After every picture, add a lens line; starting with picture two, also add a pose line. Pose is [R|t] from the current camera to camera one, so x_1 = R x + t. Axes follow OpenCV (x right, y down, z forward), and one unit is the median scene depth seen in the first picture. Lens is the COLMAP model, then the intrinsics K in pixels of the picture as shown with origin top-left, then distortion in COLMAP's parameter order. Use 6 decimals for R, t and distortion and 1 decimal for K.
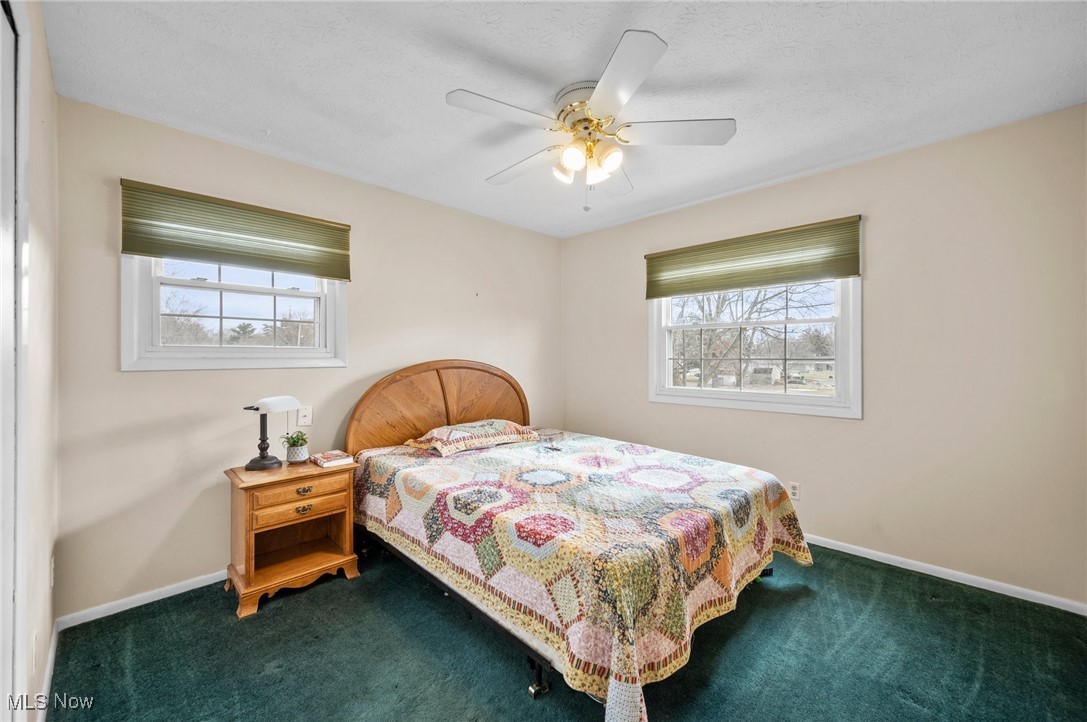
lens RADIAL K [[432.6, 0, 538.8], [0, 432.6, 356.0], [0, 0, 1]] dist [-0.000593, 0.000857]
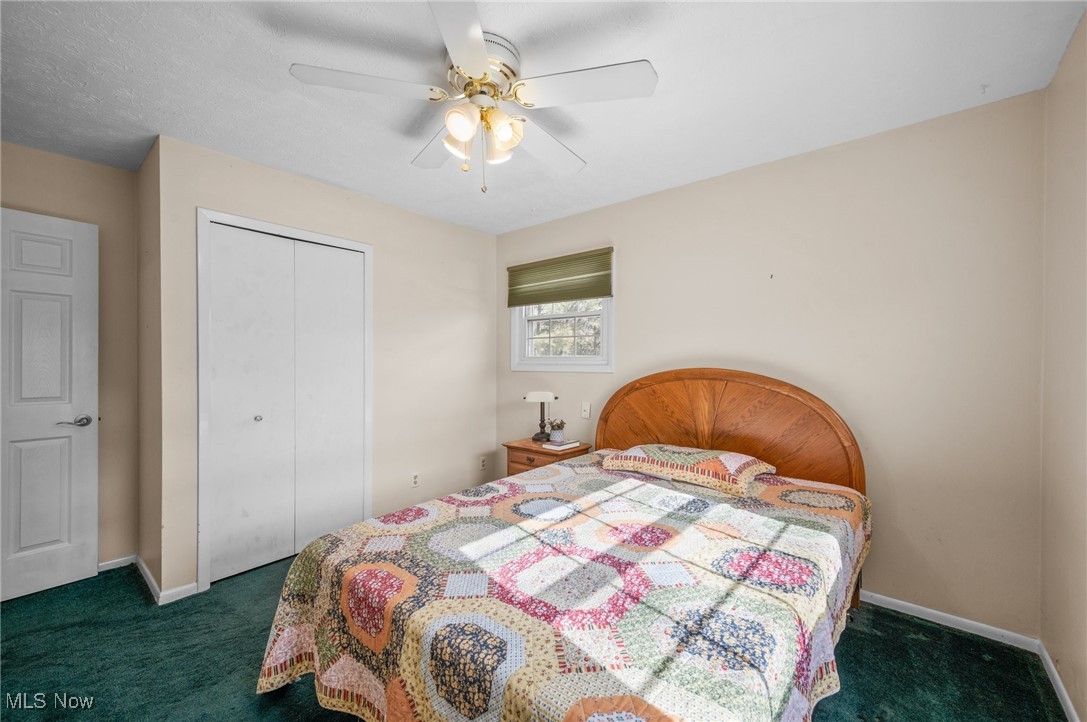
lens RADIAL K [[432.6, 0, 539.5], [0, 432.6, 360.9], [0, 0, 1]] dist [-0.000593, 0.000857]
pose [[0.083729, -0.001423, -0.996488, 0.800169], [-0.005036, 0.999986, -0.001851, -0.003711], [0.996476, 0.005173, 0.083721, 0.867878]]
